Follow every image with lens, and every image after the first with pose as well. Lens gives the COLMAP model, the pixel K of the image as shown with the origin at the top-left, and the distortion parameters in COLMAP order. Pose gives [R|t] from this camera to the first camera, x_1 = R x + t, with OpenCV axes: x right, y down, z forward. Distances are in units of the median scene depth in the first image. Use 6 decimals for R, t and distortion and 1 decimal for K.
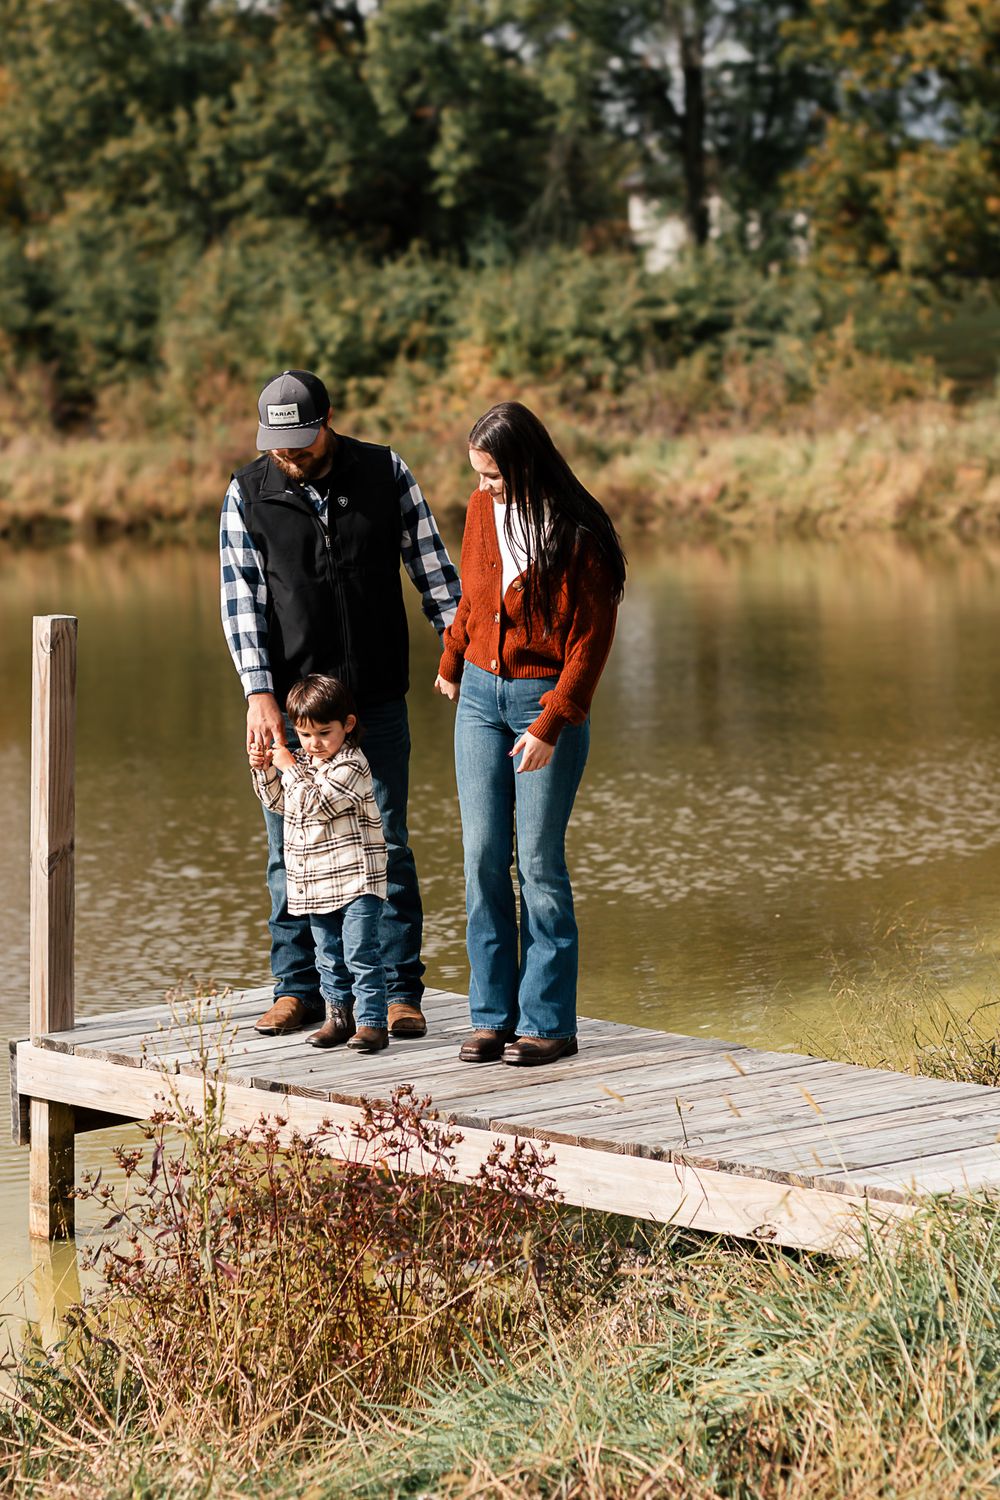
lens RADIAL K [[3390.6, 0, 501.3], [0, 3390.6, 746.5], [0, 0, 1]] dist [-0.074078, 0.000000]
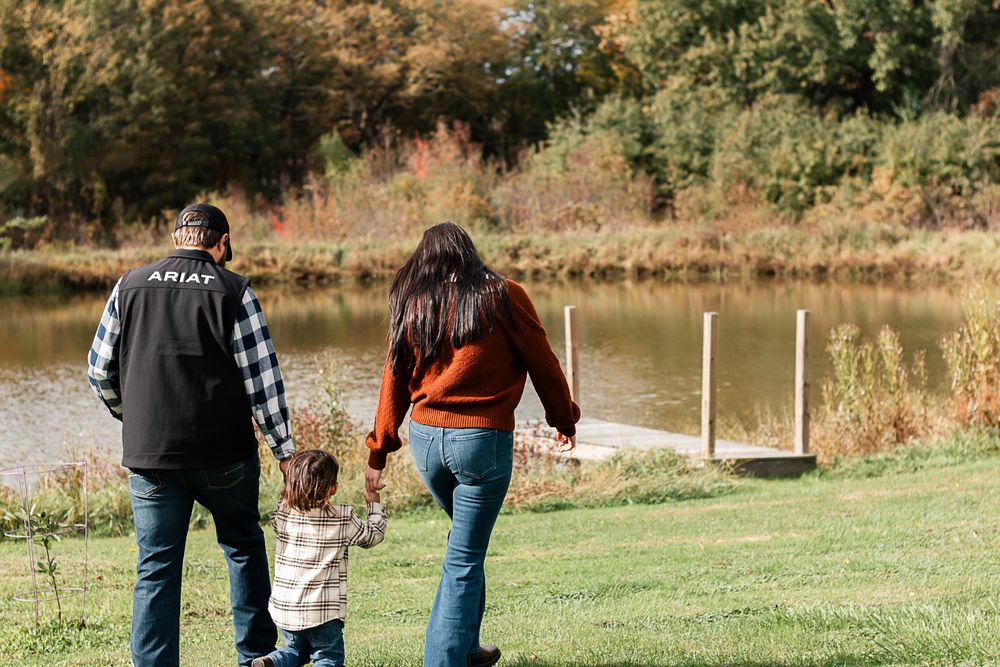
lens RADIAL K [[2260.4, 0, 499.6], [0, 2260.4, 333.9], [0, 0, 1]] dist [-0.074078, 0.000000]
pose [[0.975335, 0.023745, -0.219451, 0.051998], [-0.030866, 0.999100, -0.029078, 0.007214], [0.218563, 0.035134, 0.975190, -0.175450]]
